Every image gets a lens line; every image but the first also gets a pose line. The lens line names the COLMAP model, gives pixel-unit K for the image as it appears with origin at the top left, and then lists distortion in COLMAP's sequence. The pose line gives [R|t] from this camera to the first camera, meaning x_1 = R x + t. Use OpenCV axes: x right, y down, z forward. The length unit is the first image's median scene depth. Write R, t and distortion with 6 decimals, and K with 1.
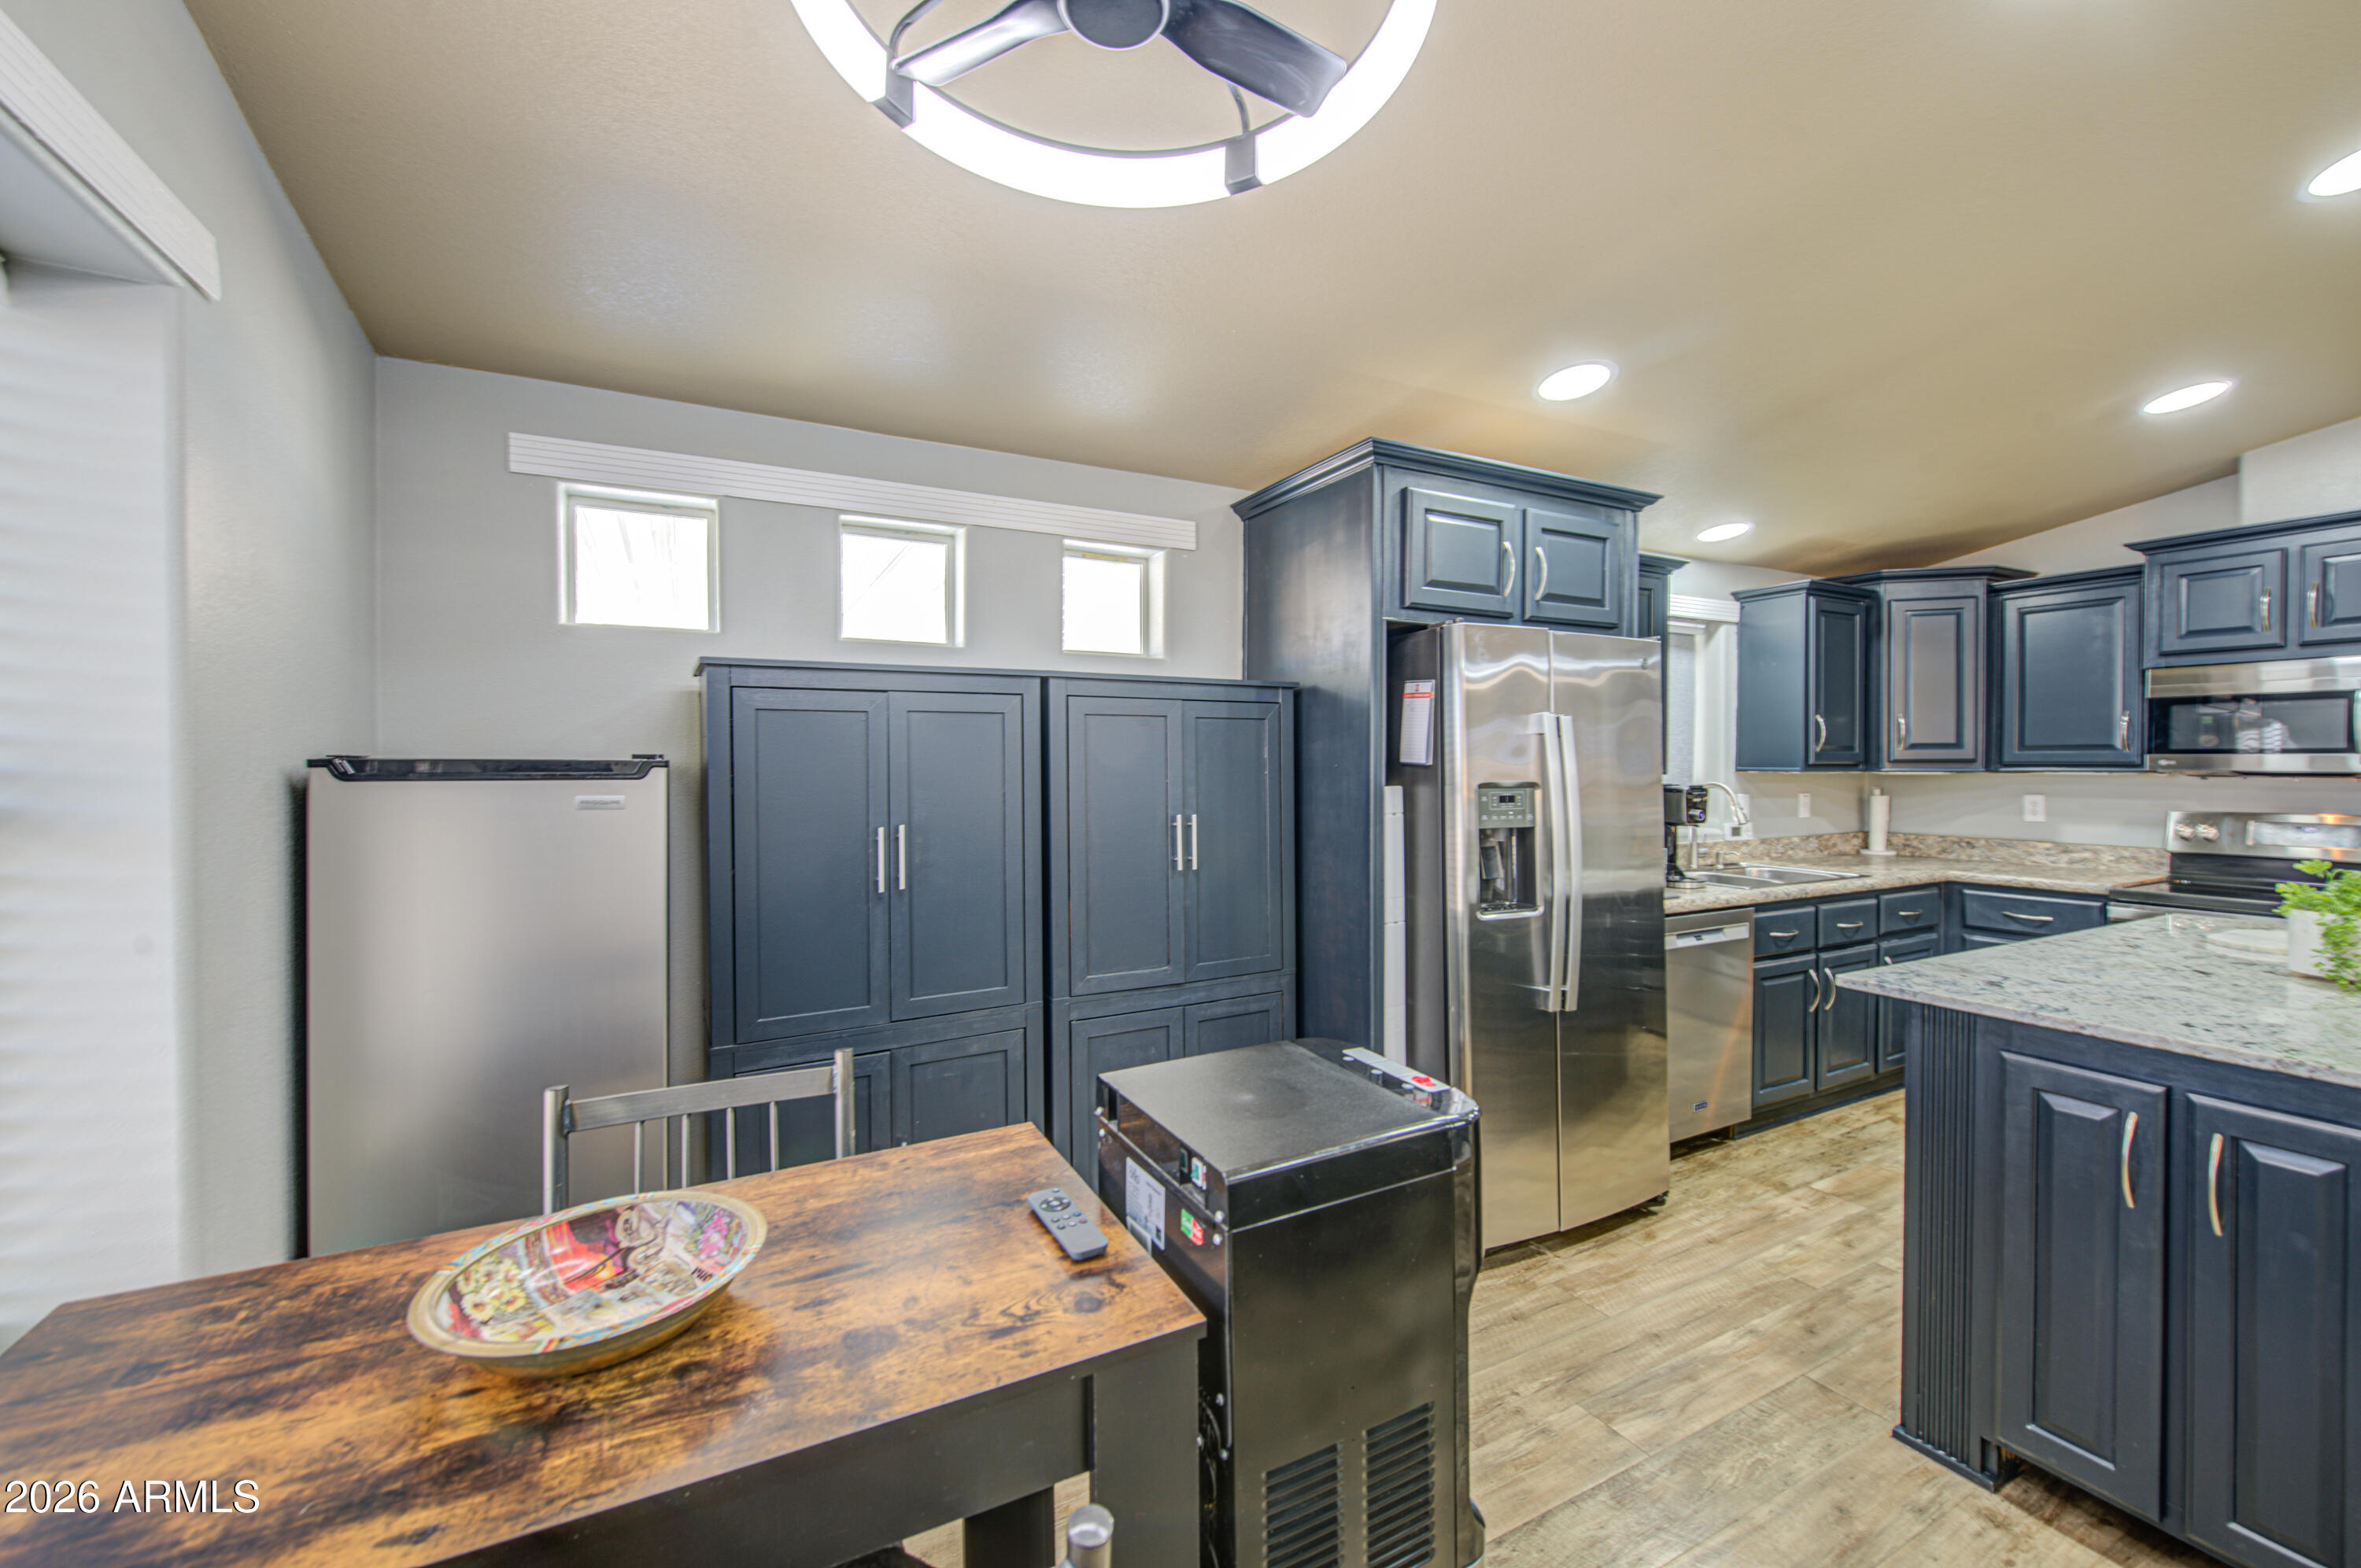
lens RADIAL K [[935.0, 0, 1190.8], [0, 935.0, 769.9], [0, 0, 1]] dist [-0.000347, -0.000307]
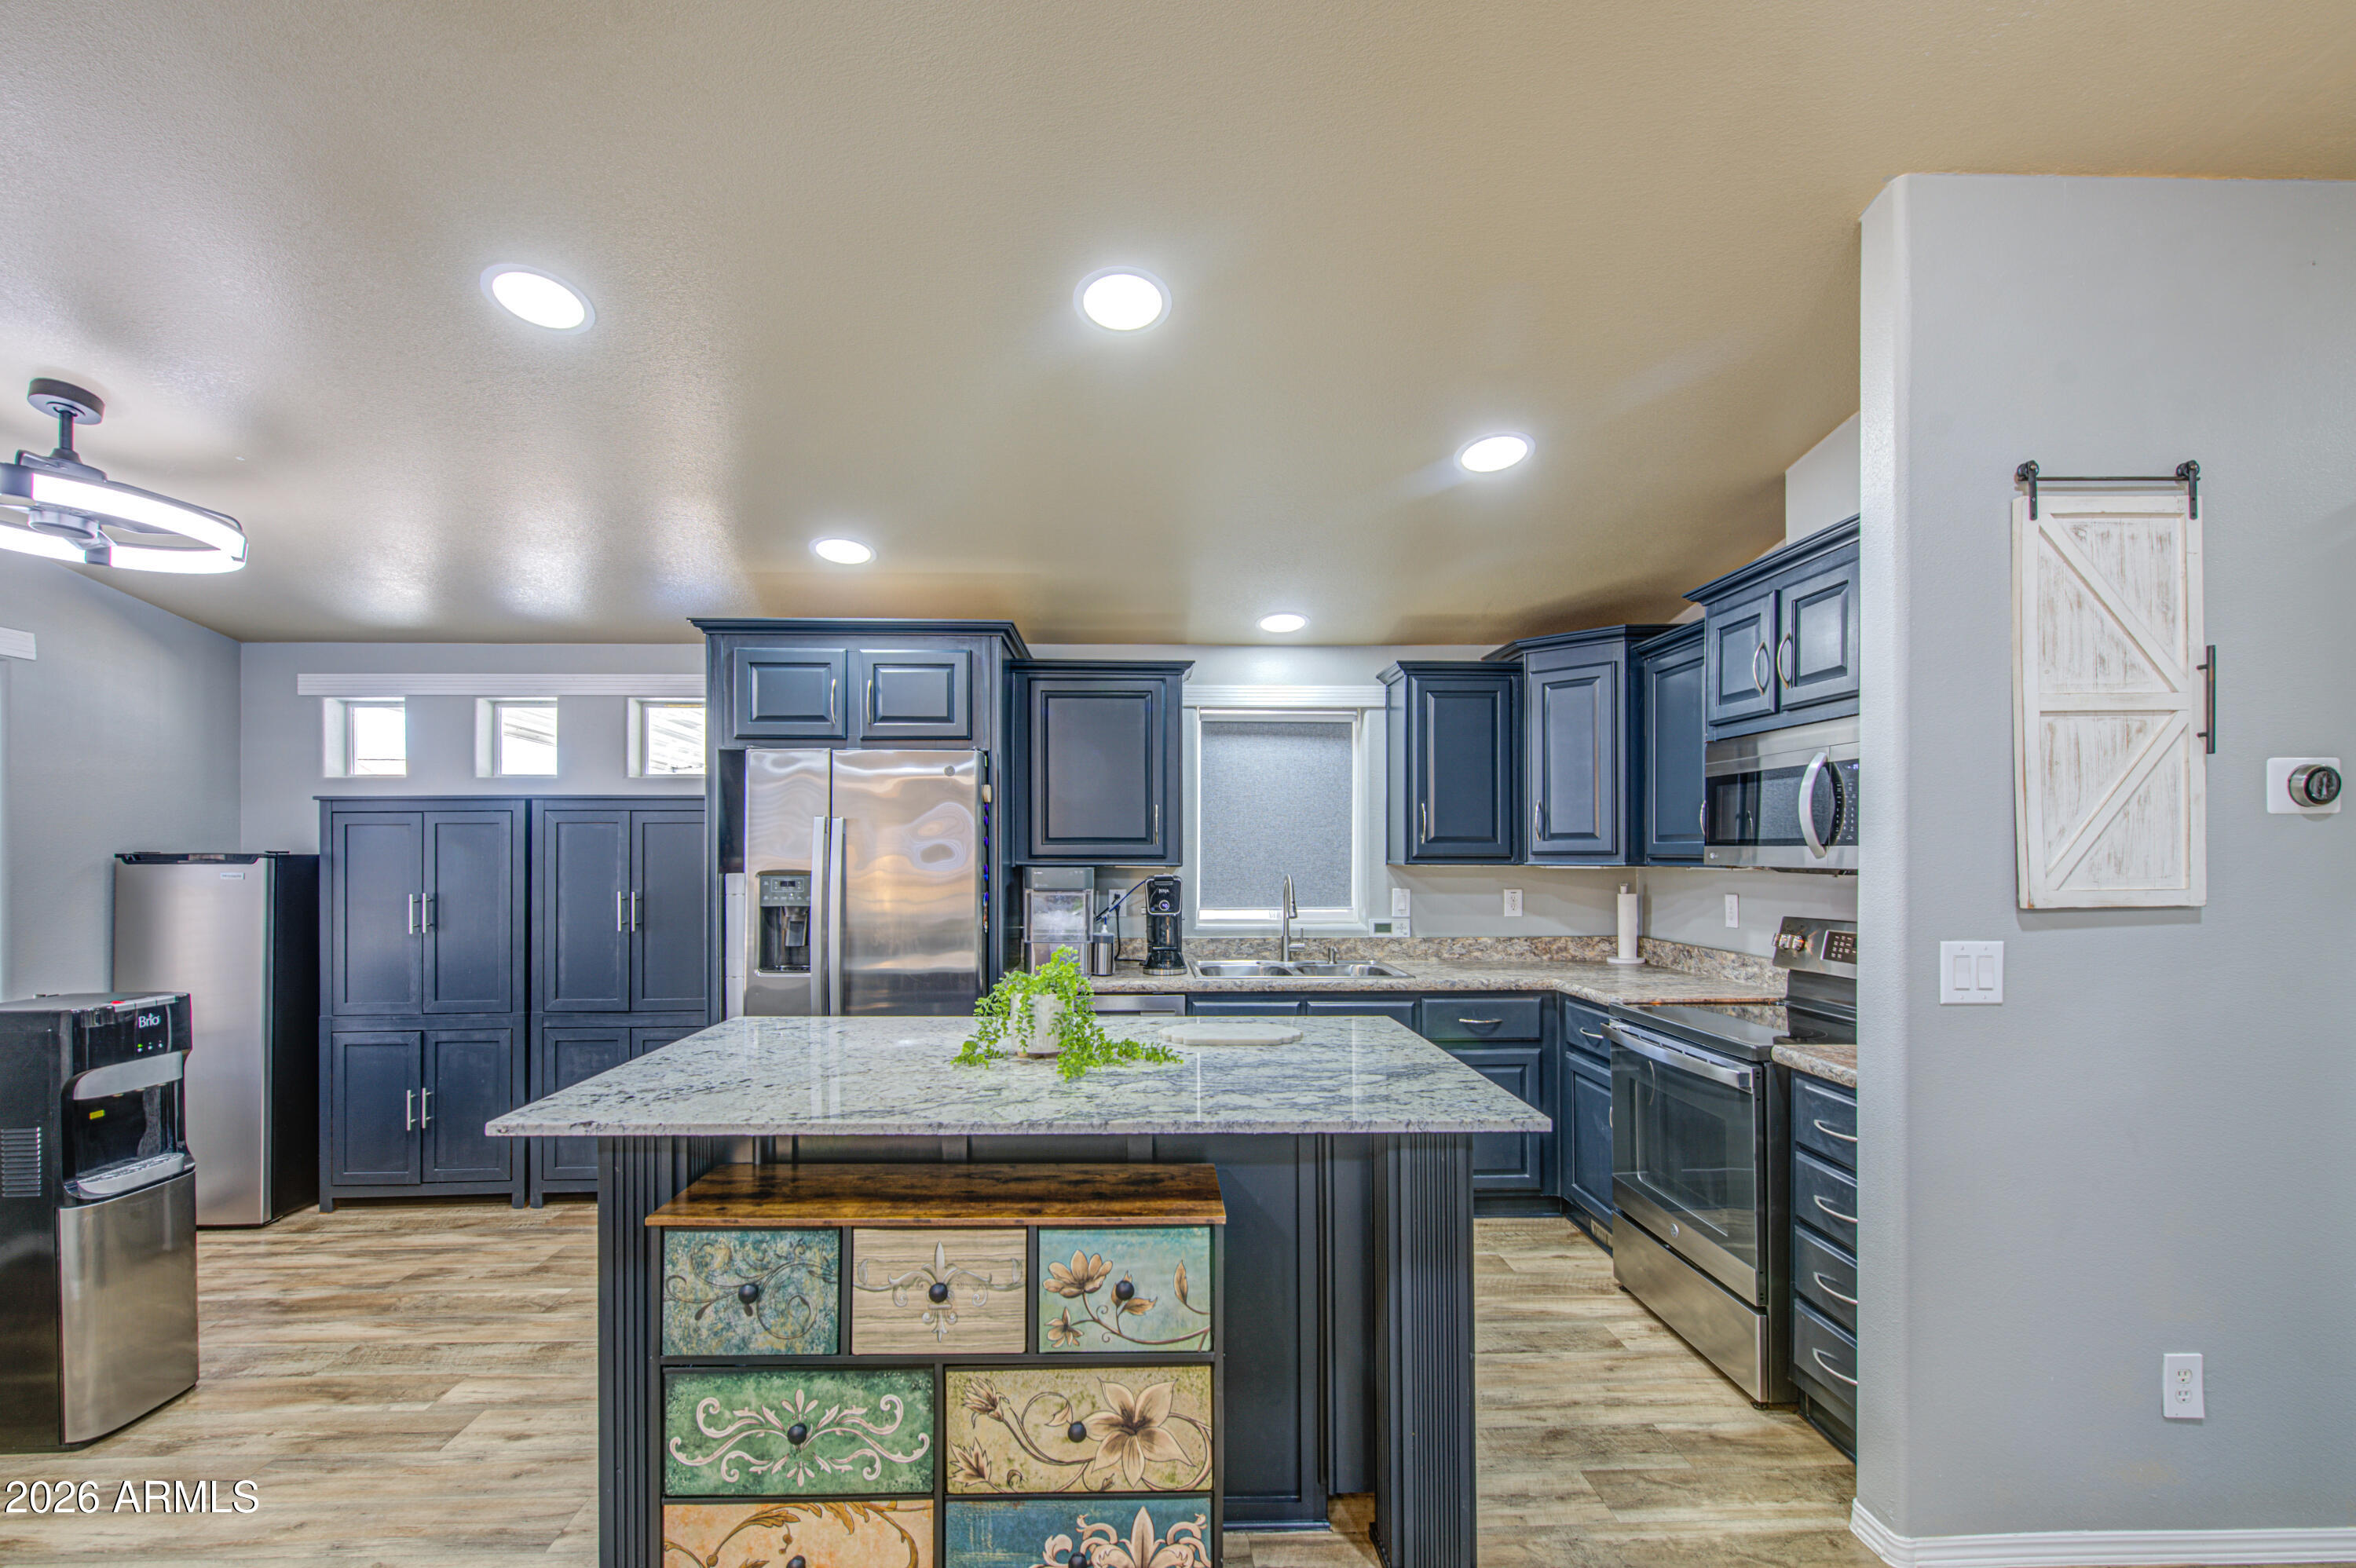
lens RADIAL K [[1002.1, 0, 1158.4], [0, 1002.1, 844.1], [0, 0, 1]] dist [0.000519, -0.000294]
pose [[0.899004, -0.003401, -0.437927, 0.889291], [-0.003479, 0.999883, -0.014908, -0.003123], [0.437926, 0.014926, 0.898887, -0.010057]]
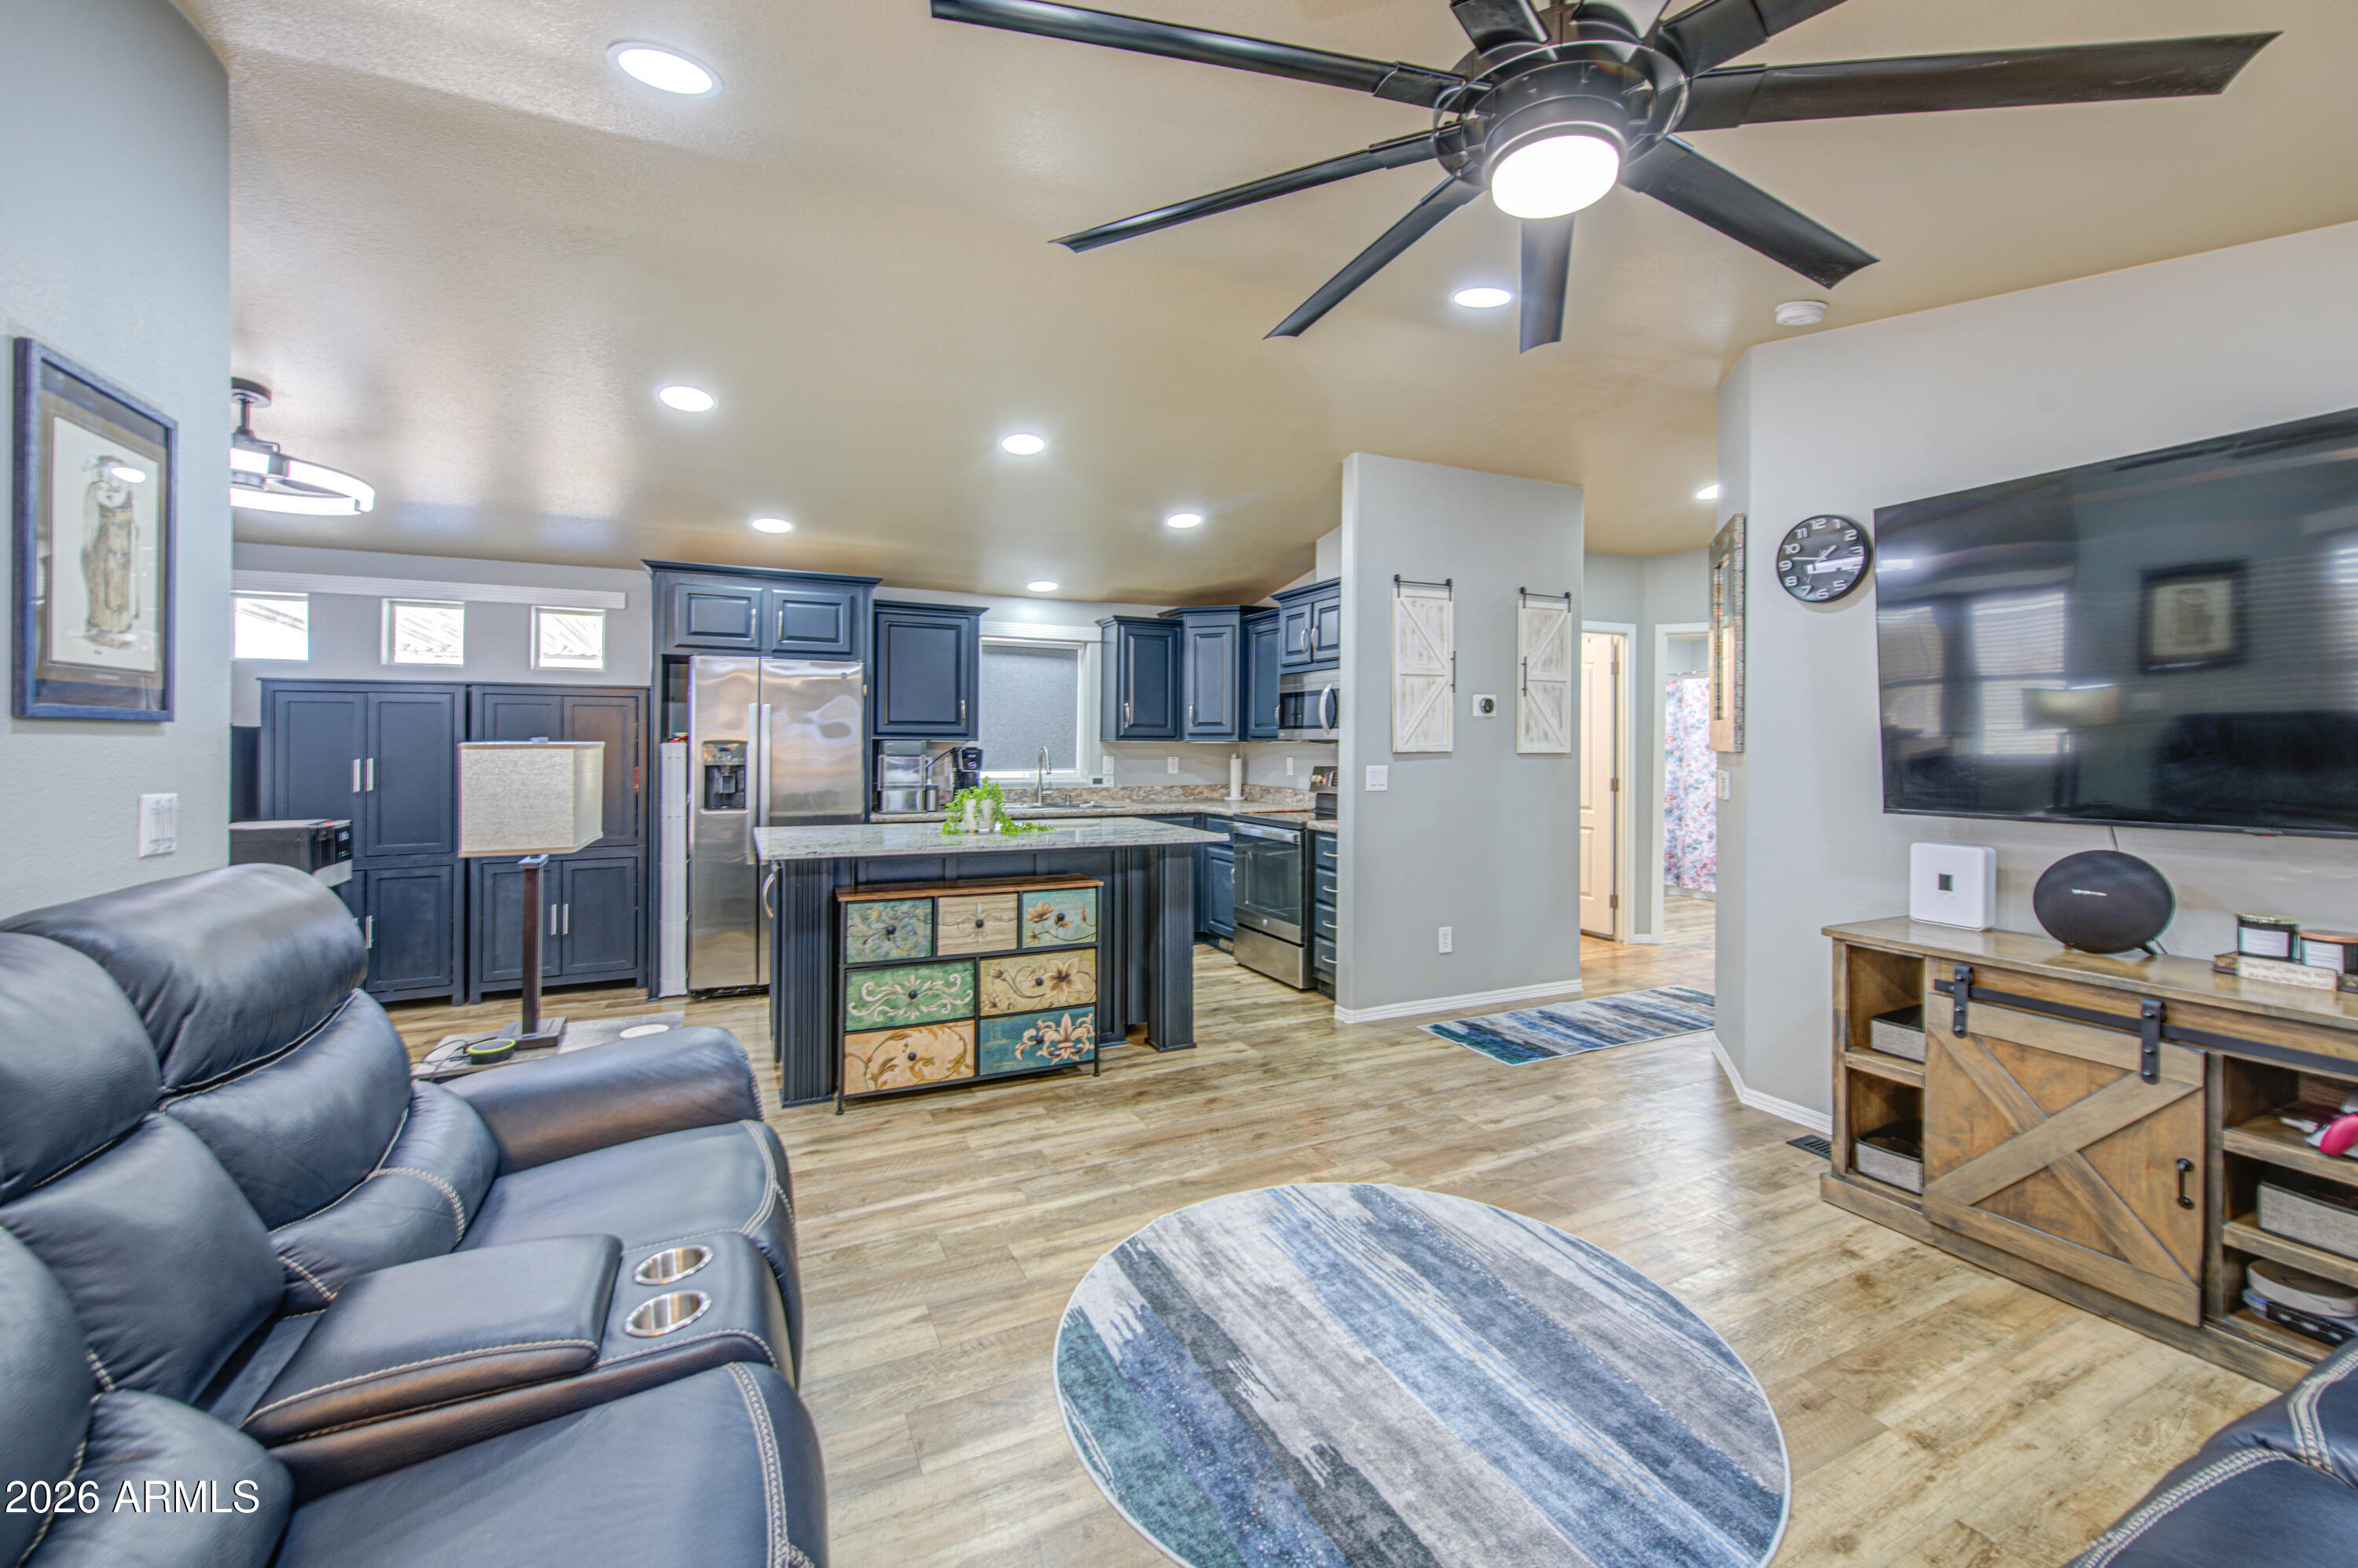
lens RADIAL K [[943.4, 0, 1186.4], [0, 943.4, 732.5], [0, 0, 1]] dist [0.003237, -0.000072]
pose [[0.999260, 0.004010, -0.038259, 0.845407], [-0.004771, 0.999792, -0.019811, 0.018851], [0.038171, 0.019979, 0.999071, -0.541648]]
